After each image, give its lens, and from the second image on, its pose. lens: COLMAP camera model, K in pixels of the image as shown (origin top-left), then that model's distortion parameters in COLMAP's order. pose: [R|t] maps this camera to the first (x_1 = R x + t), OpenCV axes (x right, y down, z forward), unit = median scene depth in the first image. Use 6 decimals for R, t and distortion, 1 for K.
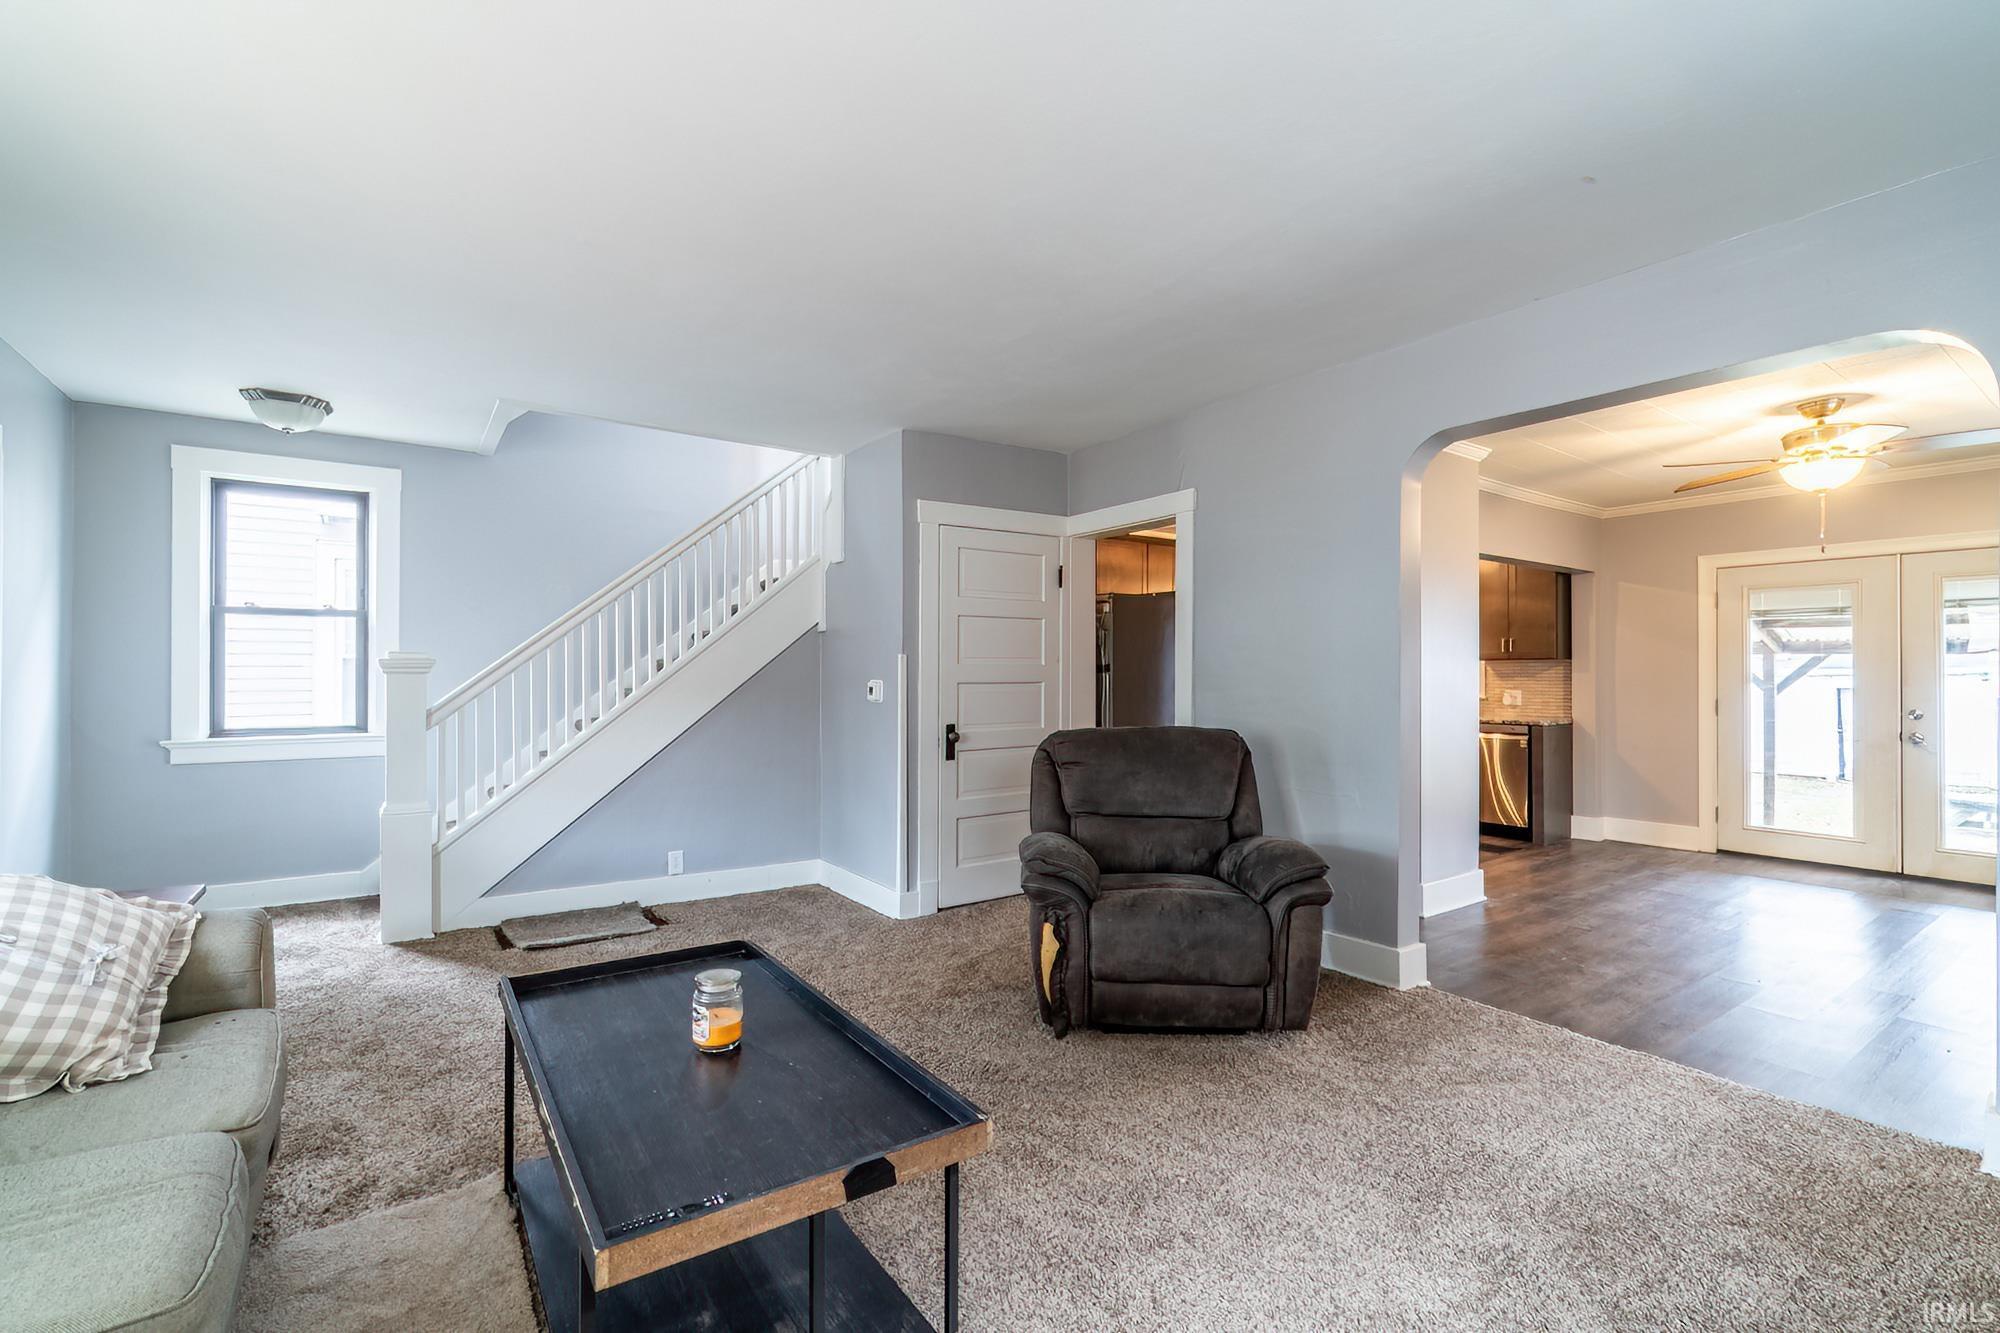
lens RADIAL K [[873.5, 0, 991.9], [0, 873.5, 669.9], [0, 0, 1]] dist [-0.002531, -0.000853]
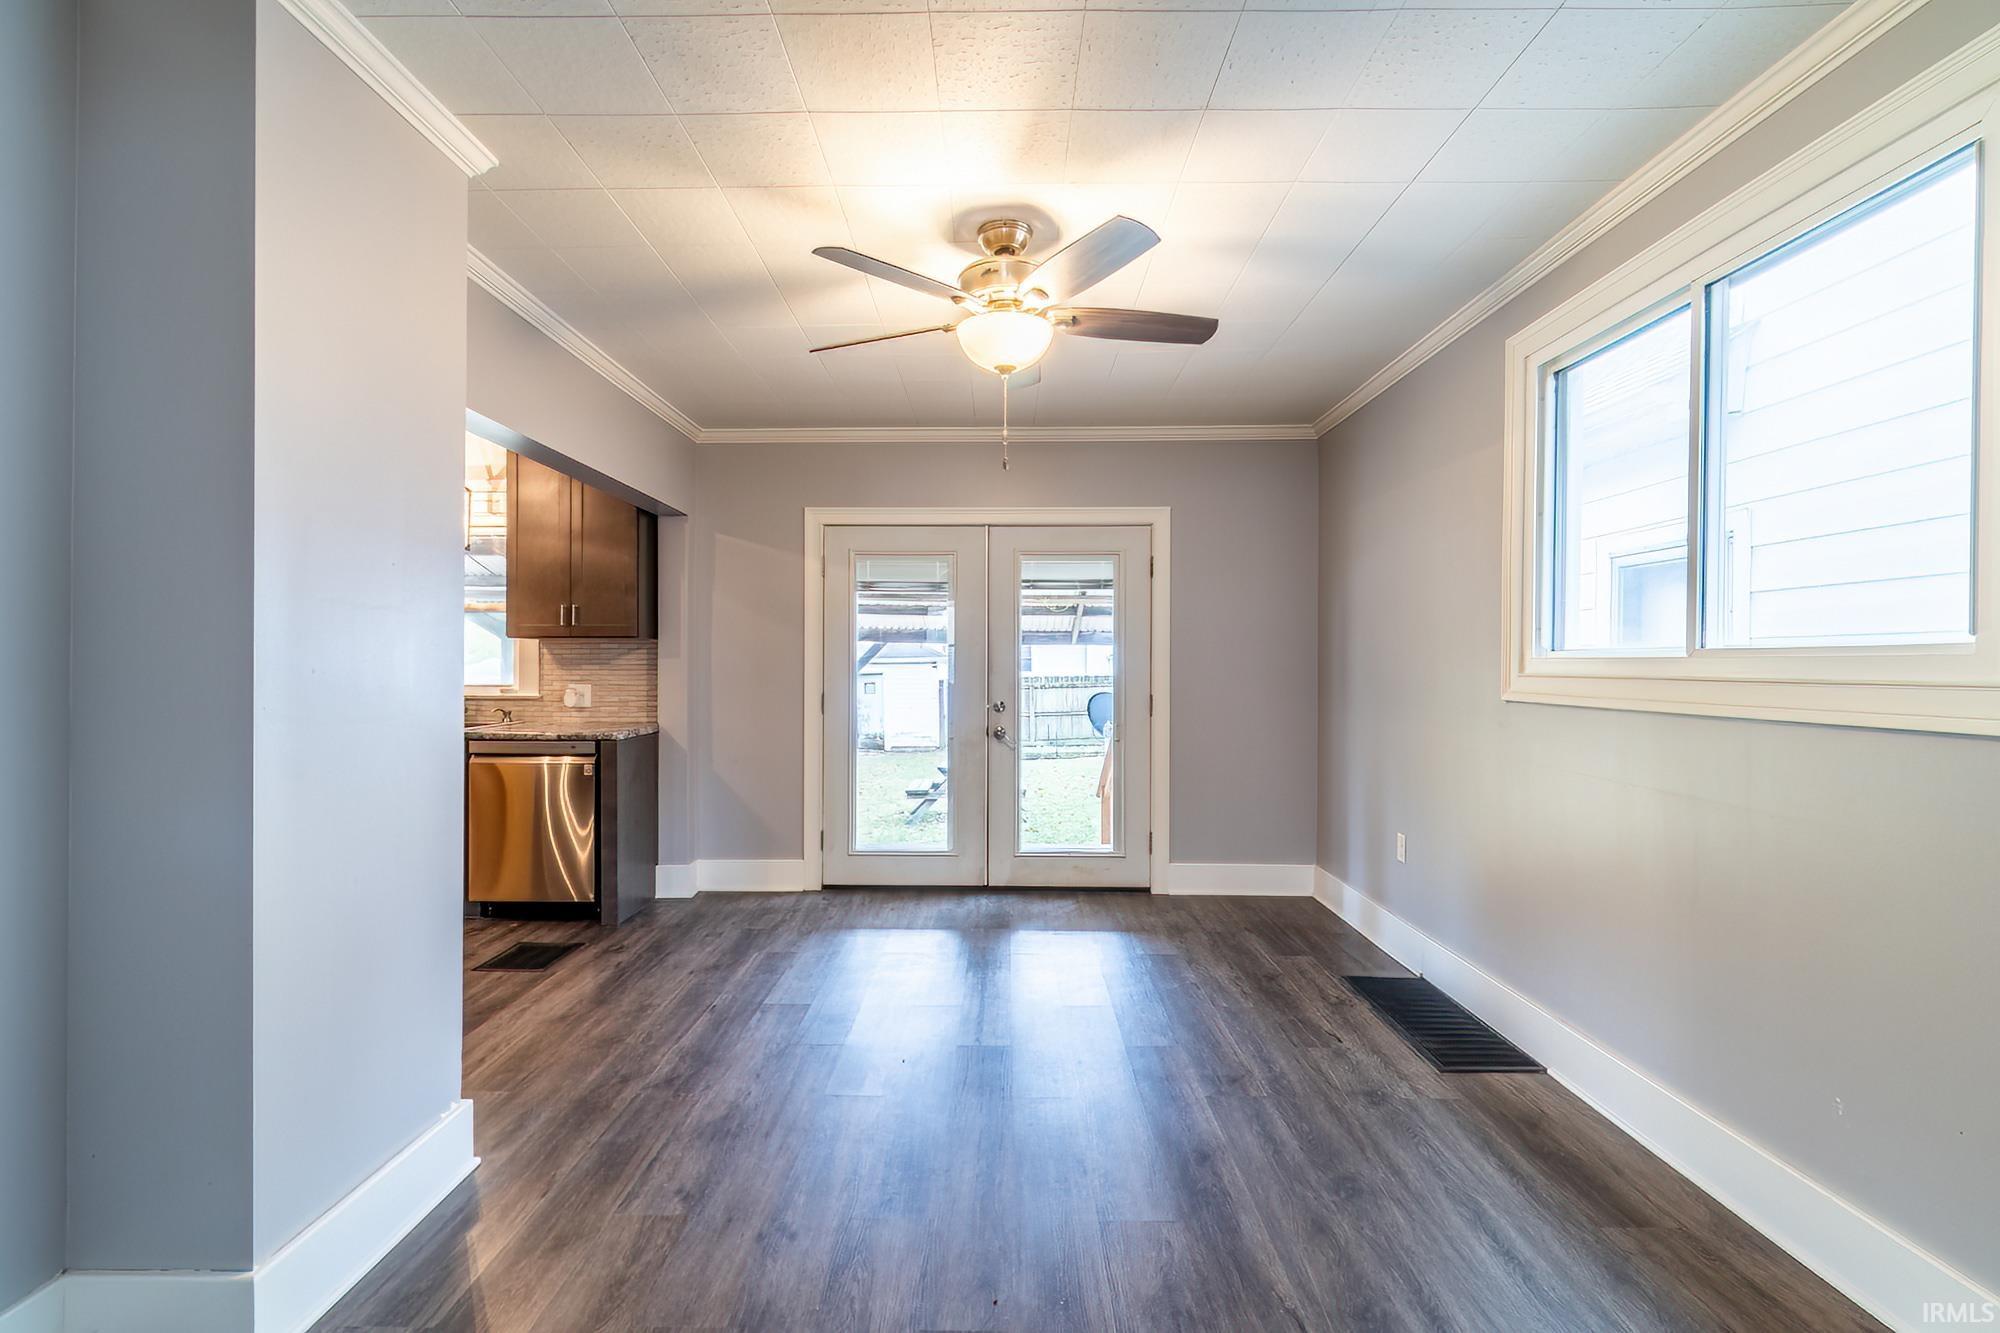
lens RADIAL K [[872.4, 0, 979.1], [0, 872.4, 673.2], [0, 0, 1]] dist [0.000096, -0.000075]
pose [[0.594347, -0.007053, 0.804177, 0.289470], [-0.006582, 0.999885, 0.013634, 0.004321], [-0.804181, -0.013397, 0.594233, 0.427307]]
